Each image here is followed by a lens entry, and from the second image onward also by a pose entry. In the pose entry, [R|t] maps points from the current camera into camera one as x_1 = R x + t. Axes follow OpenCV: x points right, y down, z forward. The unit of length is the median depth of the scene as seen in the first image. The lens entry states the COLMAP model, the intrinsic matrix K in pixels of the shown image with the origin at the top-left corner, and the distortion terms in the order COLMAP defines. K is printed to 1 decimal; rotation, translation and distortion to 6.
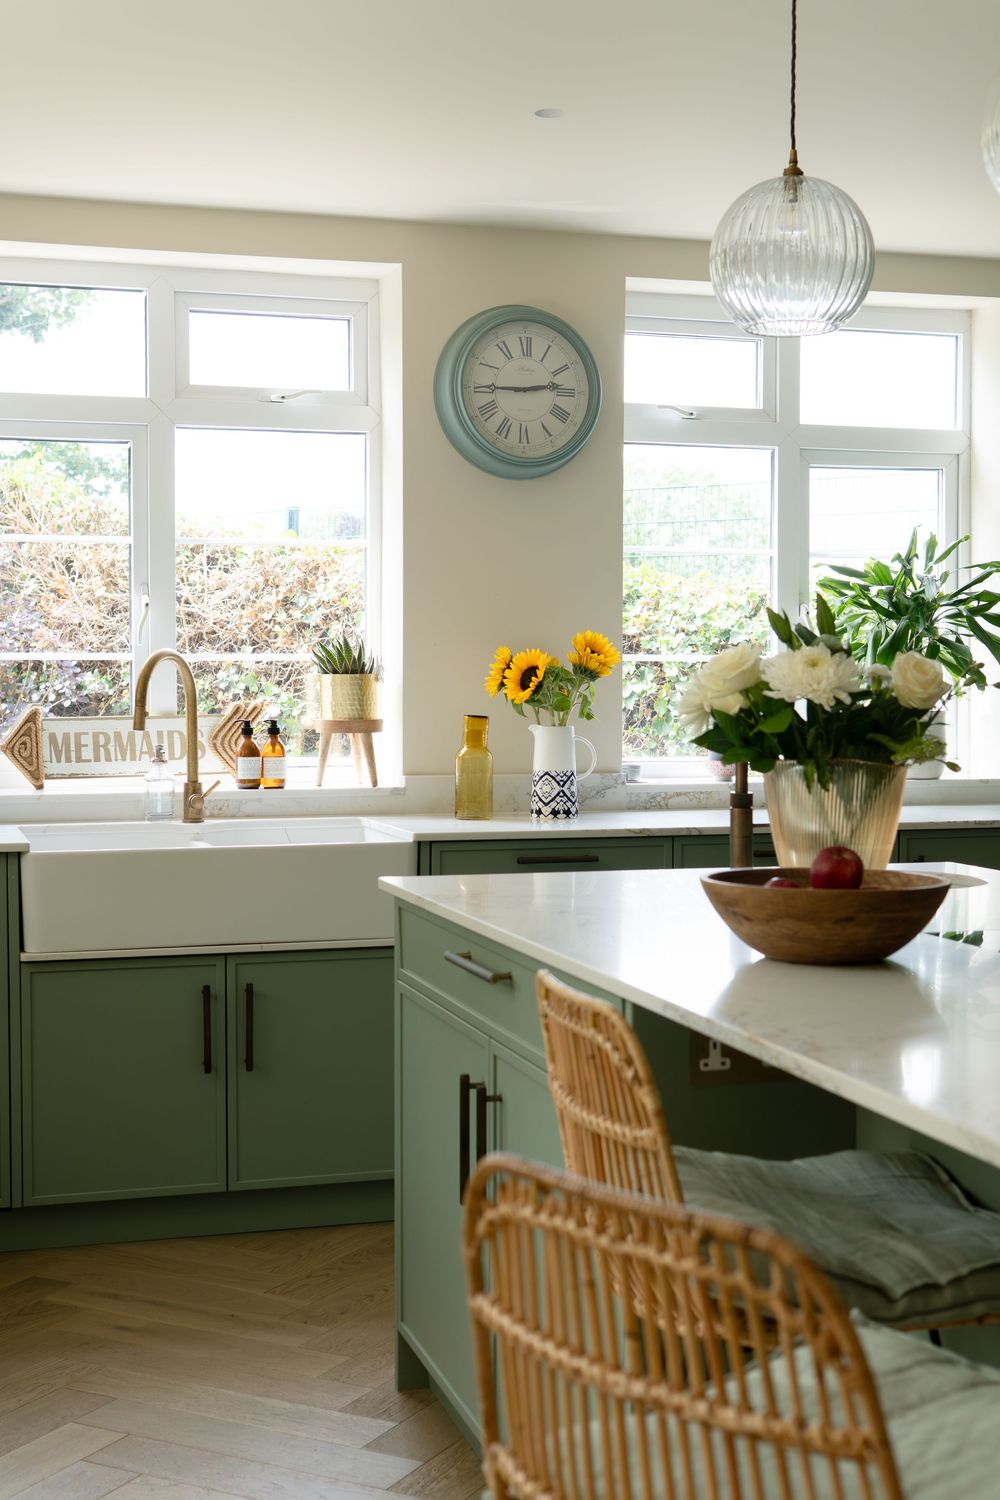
lens RADIAL K [[2013.3, 0, 500.0], [0, 2013.3, 750.0], [0, 0, 1]] dist [-0.003666, 0.037771]
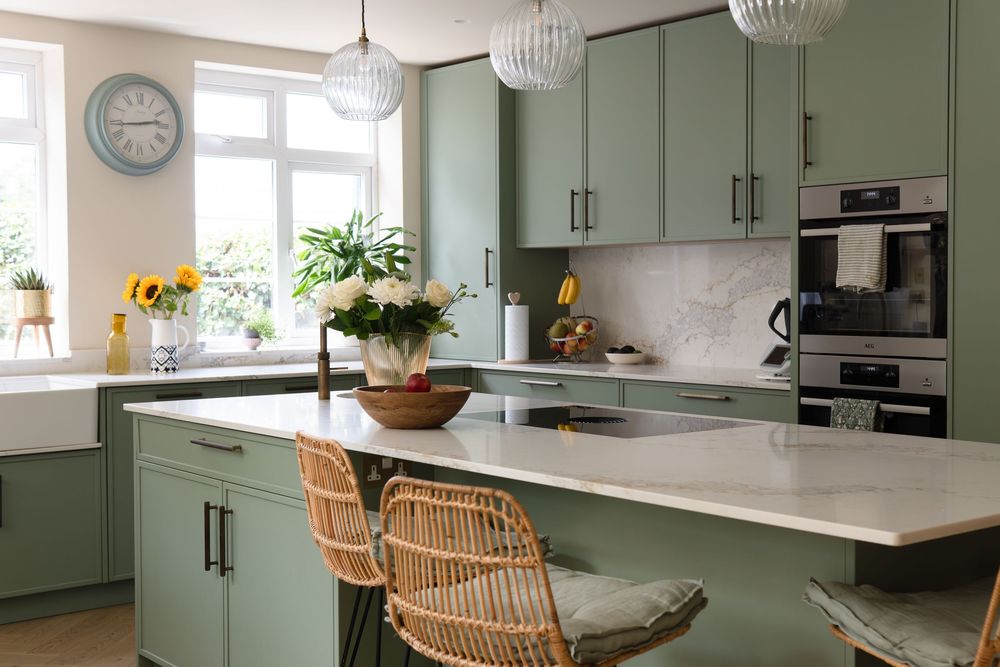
lens RADIAL K [[1291.4, 0, 500.0], [0, 1291.4, 333.5], [0, 0, 1]] dist [0.018736, 0.046864]
pose [[0.923327, -0.018046, 0.383589, -0.131415], [0.018239, 0.999829, 0.003135, 0.001806], [-0.383580, 0.004101, 0.923498, -0.136396]]
